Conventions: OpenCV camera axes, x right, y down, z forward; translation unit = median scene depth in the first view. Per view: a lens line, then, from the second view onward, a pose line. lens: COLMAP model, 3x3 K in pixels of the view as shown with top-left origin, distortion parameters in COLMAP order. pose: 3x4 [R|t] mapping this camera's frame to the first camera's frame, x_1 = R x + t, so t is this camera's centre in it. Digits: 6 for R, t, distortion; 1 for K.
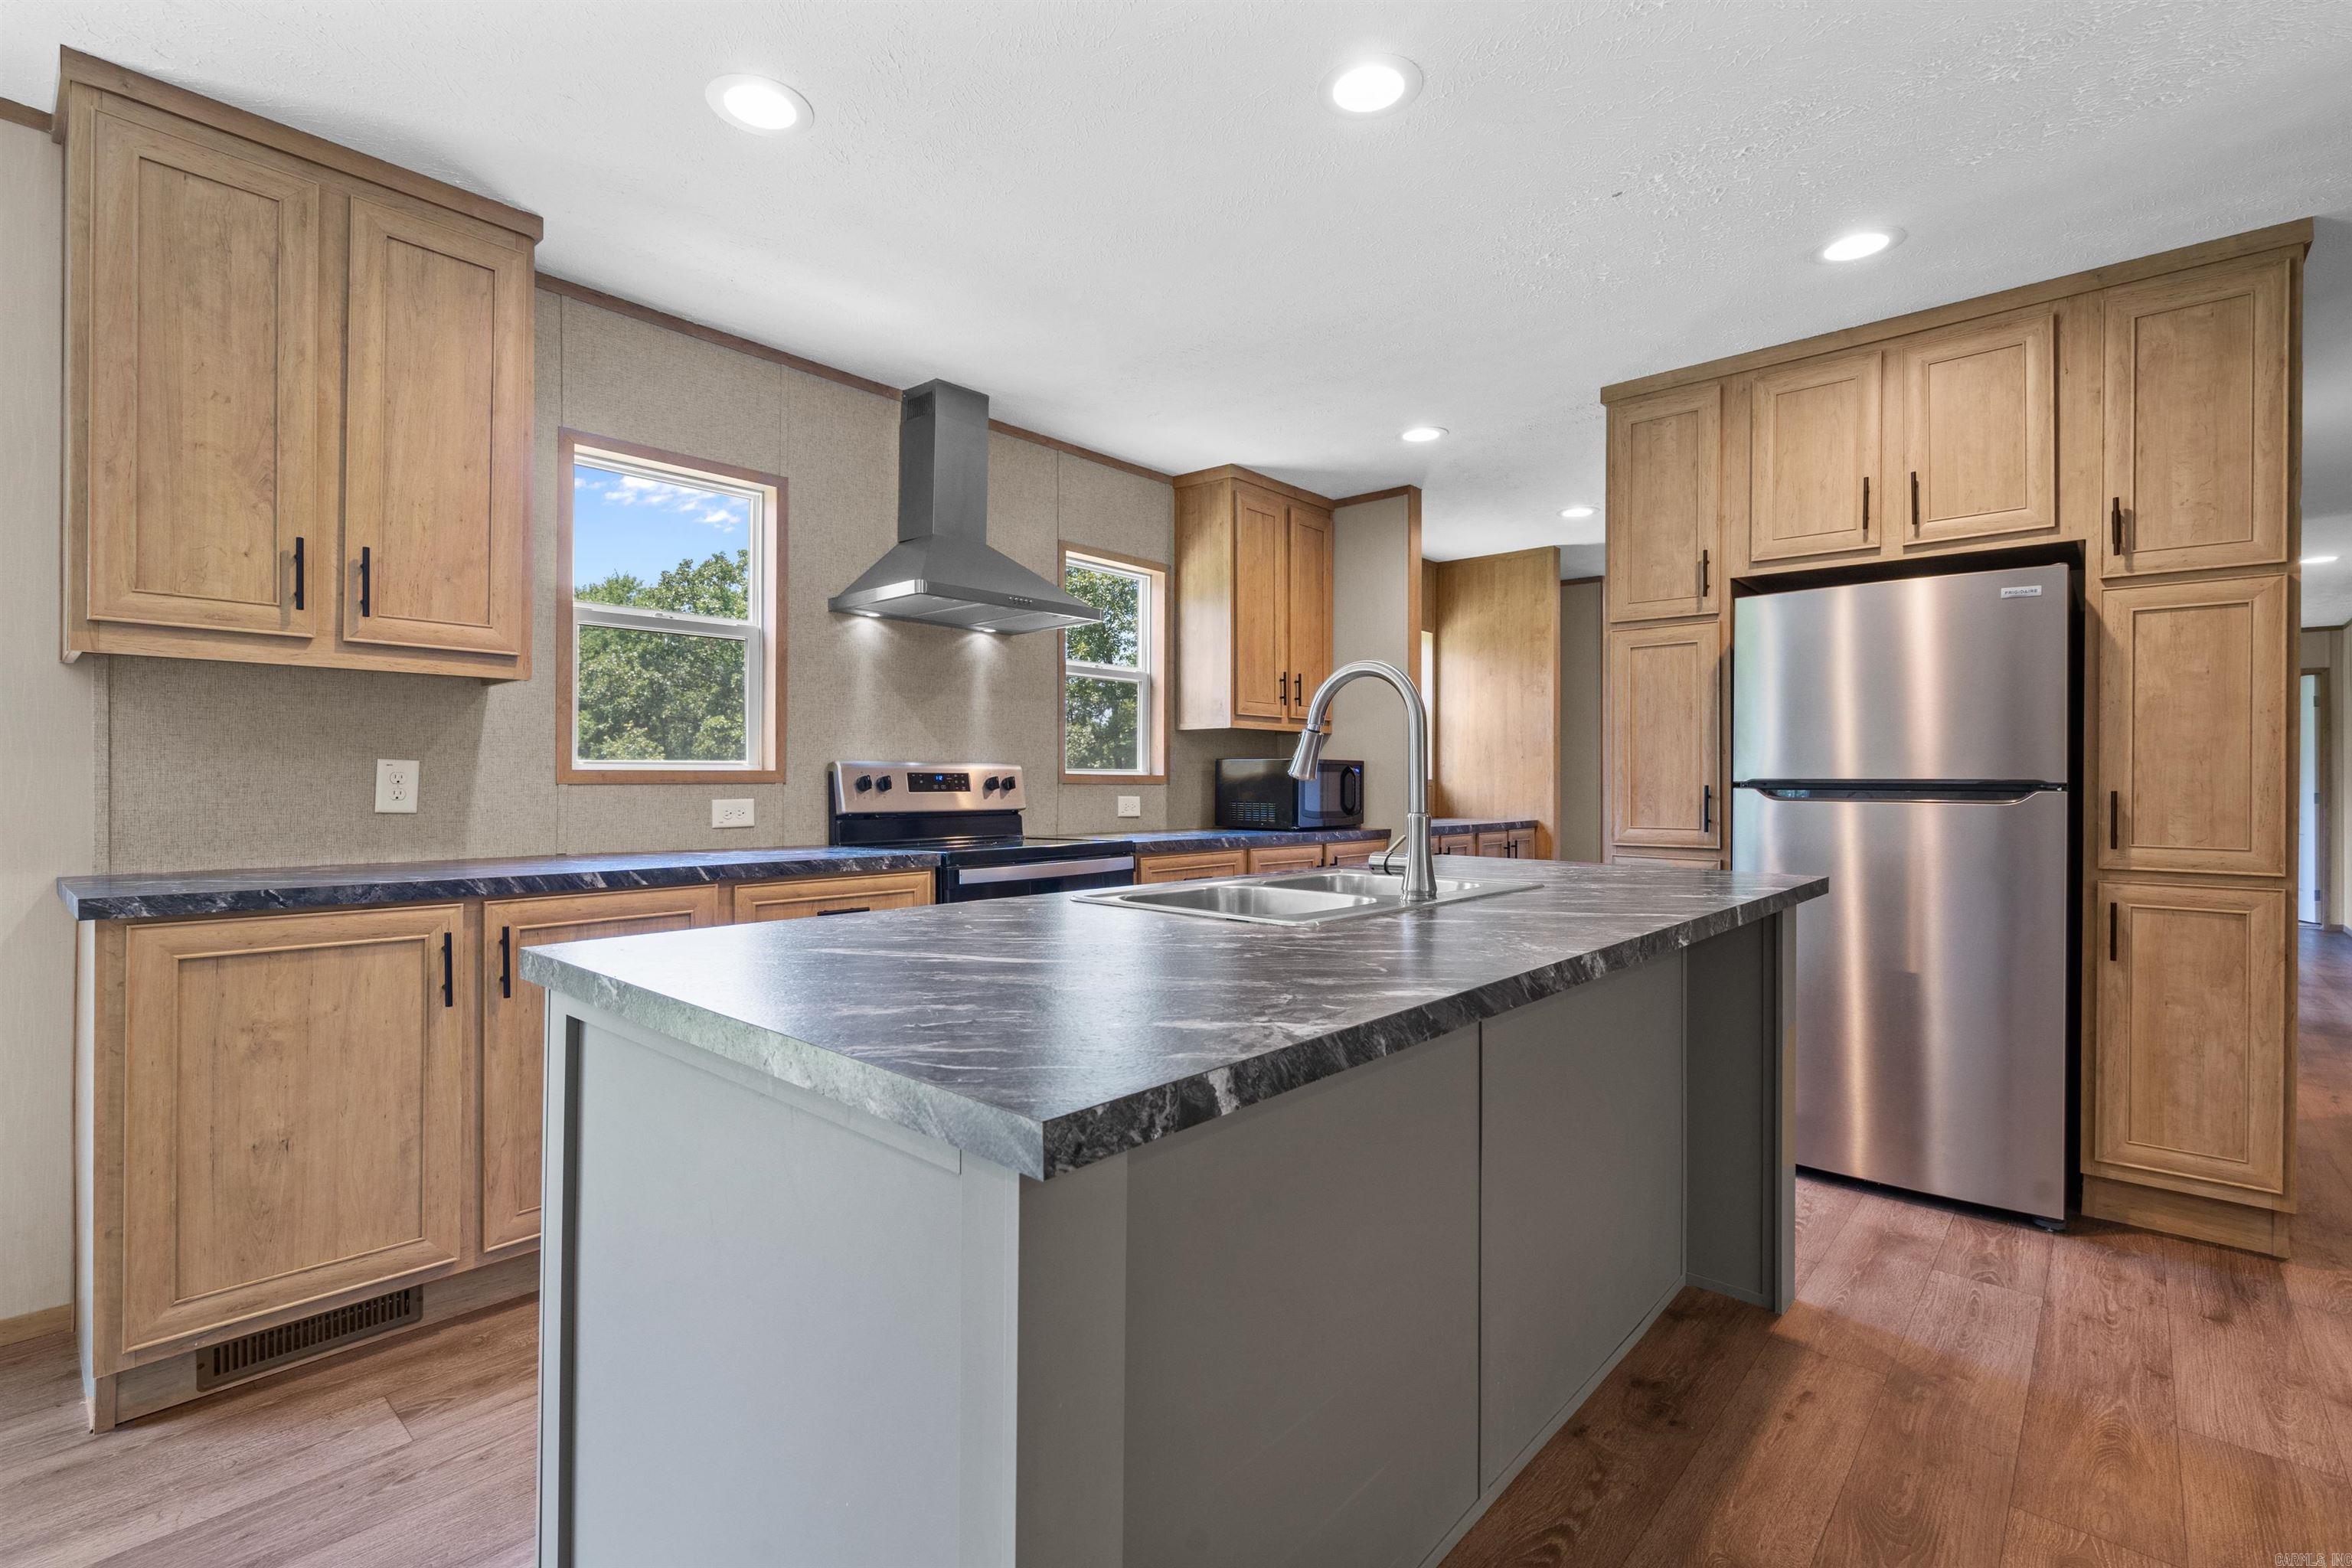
lens RADIAL K [[1077.7, 0, 1174.0], [0, 1077.7, 774.6], [0, 0, 1]] dist [-0.000263, 0.000410]
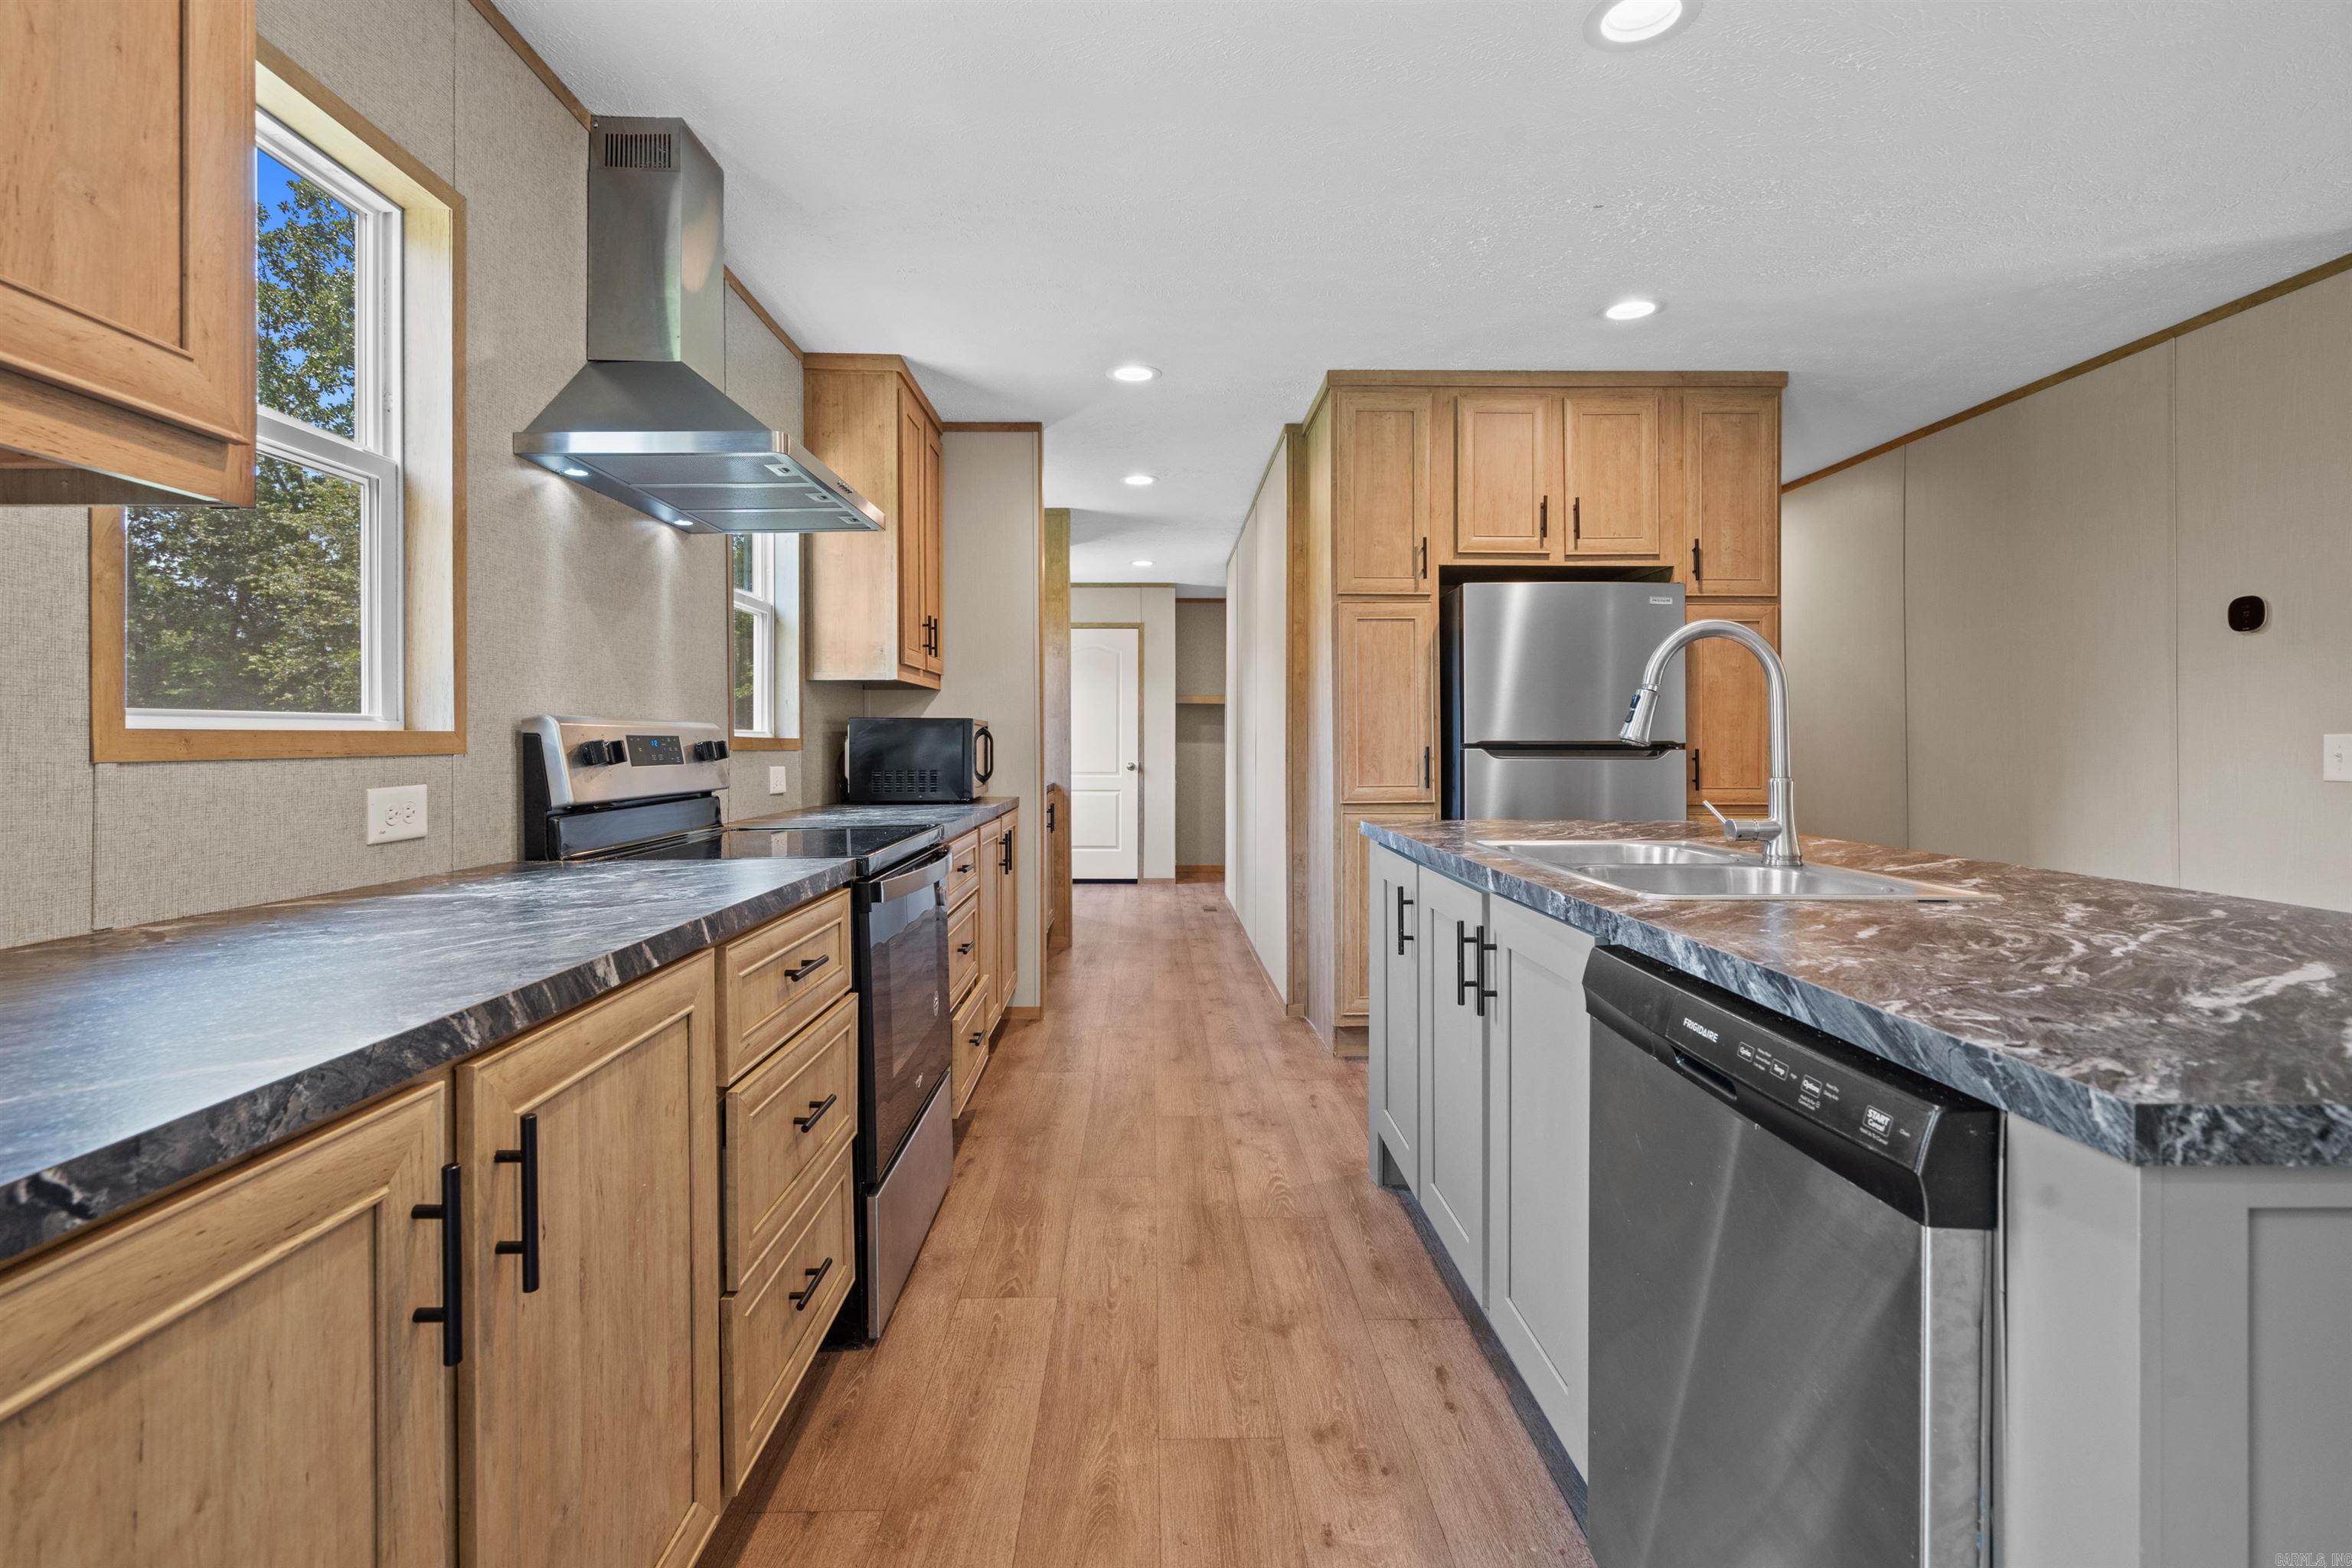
lens RADIAL K [[1077.7, 0, 1164.1], [0, 1077.7, 746.0], [0, 0, 1]] dist [-0.000263, 0.000410]
pose [[0.735582, -0.006592, 0.677404, -0.502757], [-0.000127, 0.999951, 0.009868, -0.001663], [-0.677436, -0.007345, 0.735545, 0.377283]]
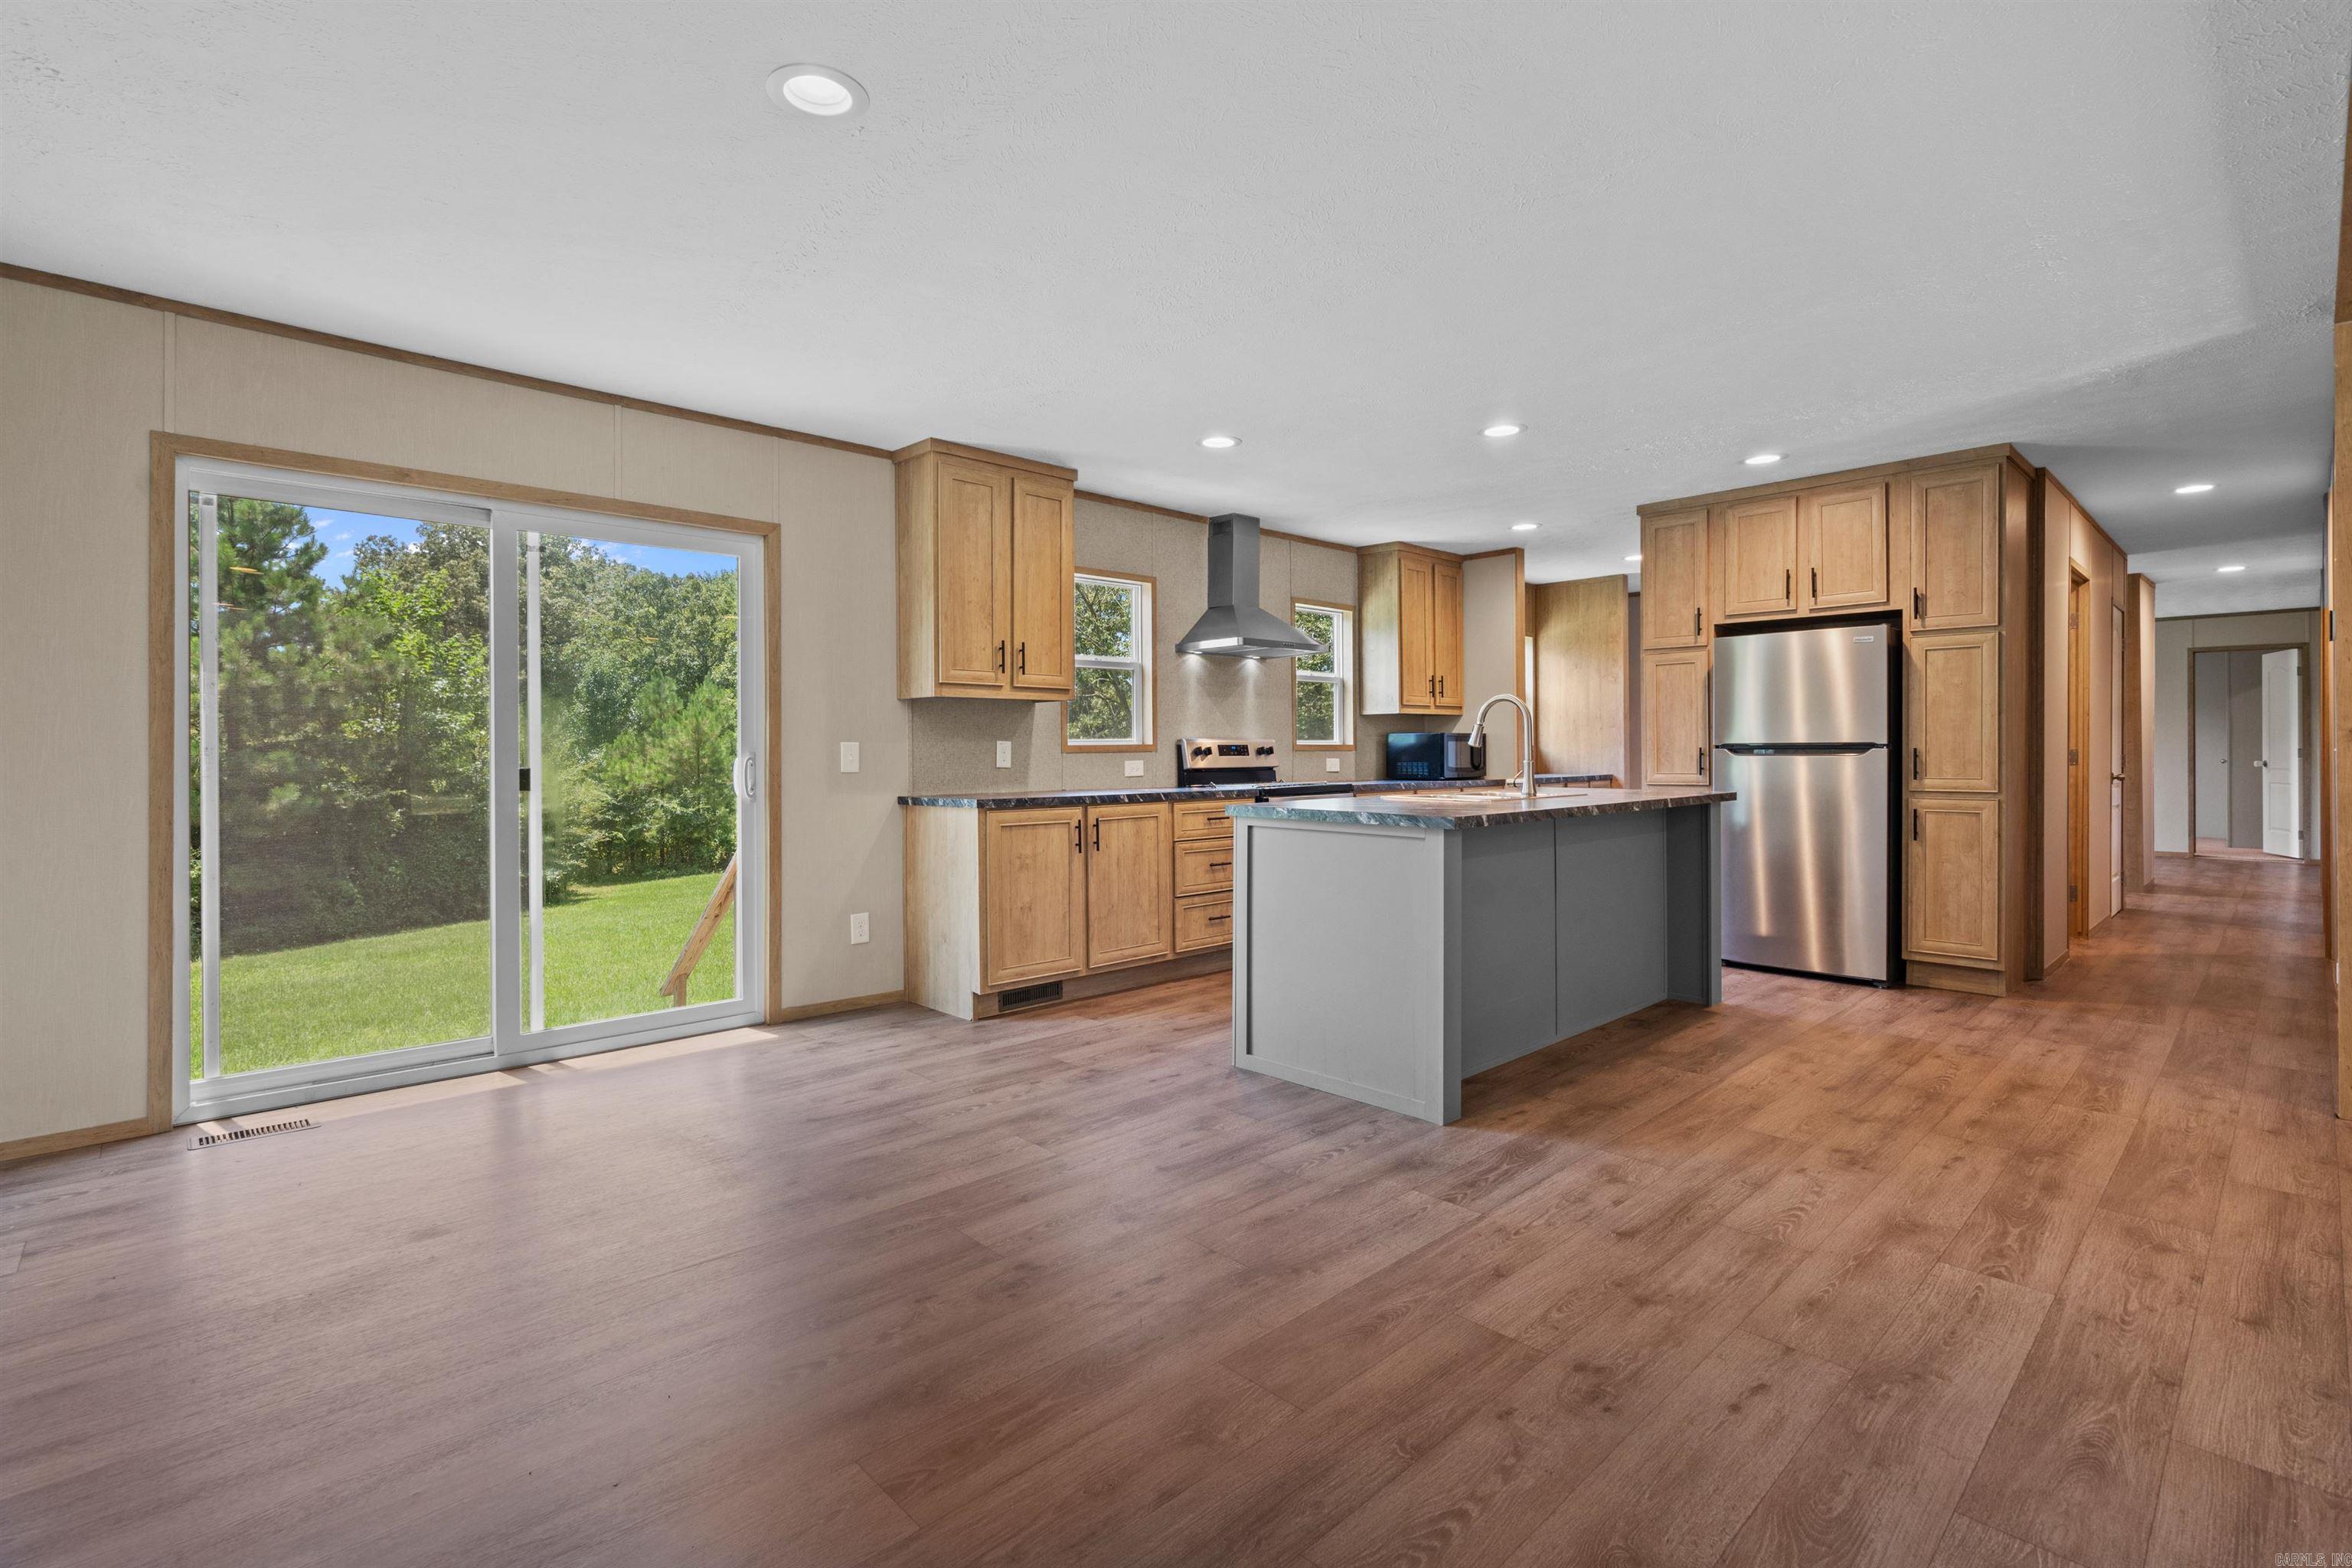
lens RADIAL K [[1077.7, 0, 1174.6], [0, 1077.7, 751.6], [0, 0, 1]] dist [-0.000263, 0.000410]
pose [[0.996389, -0.010019, -0.084309, -0.196291], [0.010620, 0.999921, 0.006690, -0.003638], [0.084235, -0.007561, 0.996417, -0.801486]]
